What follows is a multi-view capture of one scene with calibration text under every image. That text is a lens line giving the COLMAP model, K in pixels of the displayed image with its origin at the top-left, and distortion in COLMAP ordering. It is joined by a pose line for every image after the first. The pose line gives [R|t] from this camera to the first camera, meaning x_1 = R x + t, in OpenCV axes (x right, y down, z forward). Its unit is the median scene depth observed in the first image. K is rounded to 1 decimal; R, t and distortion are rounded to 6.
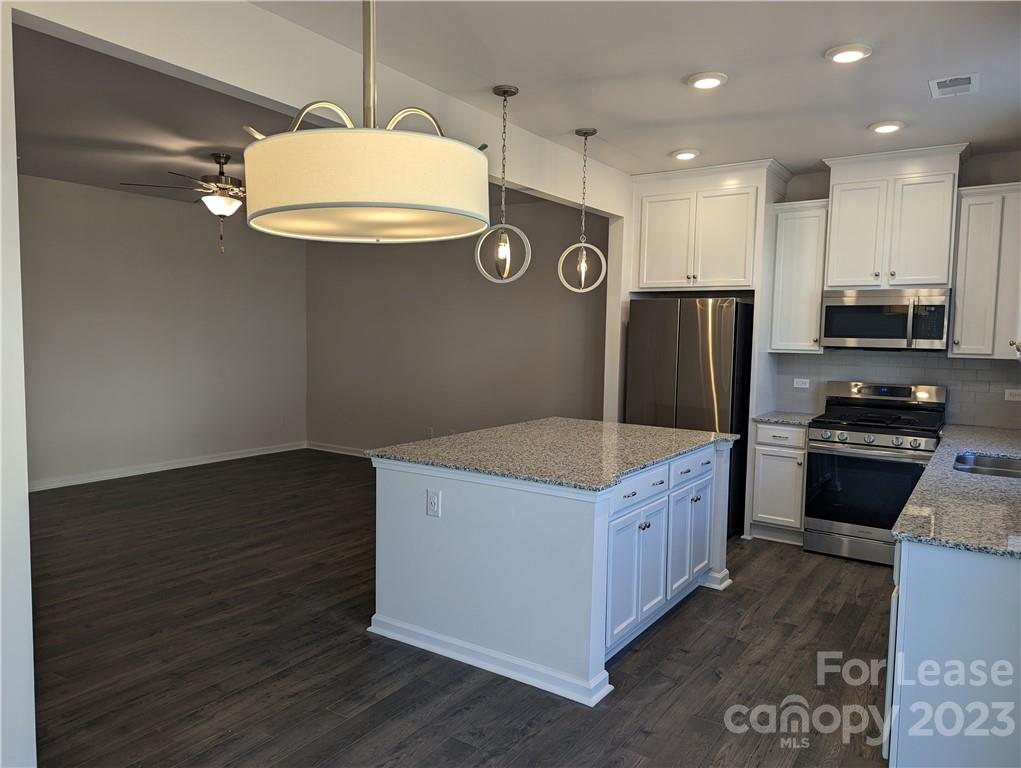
lens RADIAL K [[726.6, 0, 510.5], [0, 726.6, 384.0], [0, 0, 1]] dist [0.003172, -0.001122]
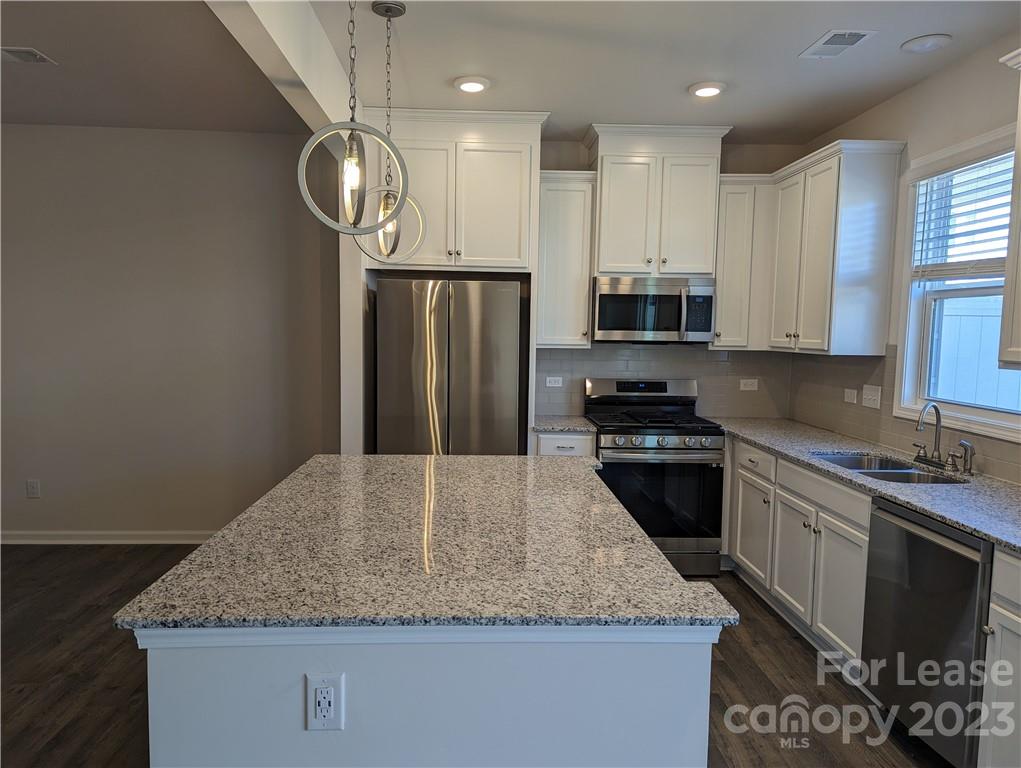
lens RADIAL K [[713.7, 0, 515.9], [0, 713.7, 395.5], [0, 0, 1]] dist [0.024962, 0.000620]
pose [[0.800120, -0.060333, 0.596798, -0.172617], [0.041797, 0.998118, 0.044867, -0.028137], [-0.598382, -0.010954, 0.801136, 0.366864]]
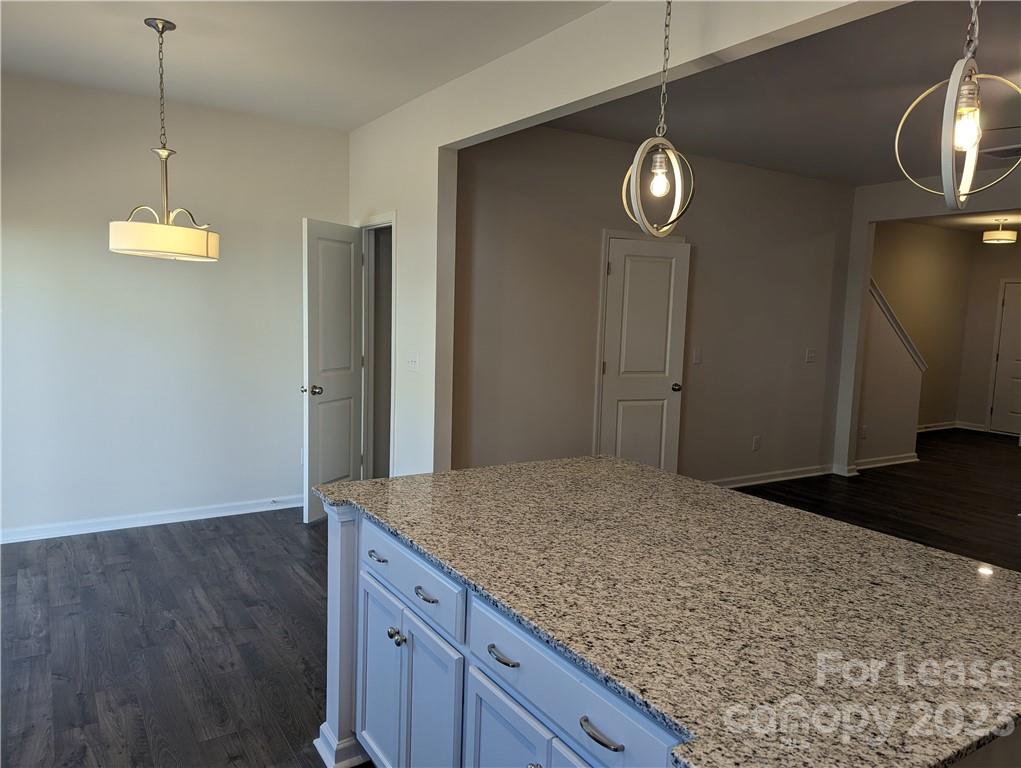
lens RADIAL K [[726.6, 0, 510.5], [0, 726.6, 384.0], [0, 0, 1]] dist [0.003172, -0.001122]
pose [[-0.400224, 0.068409, -0.913860, 0.433458], [-0.108143, 0.986717, 0.121224, -0.057434], [0.910014, 0.147344, -0.387510, 0.827538]]
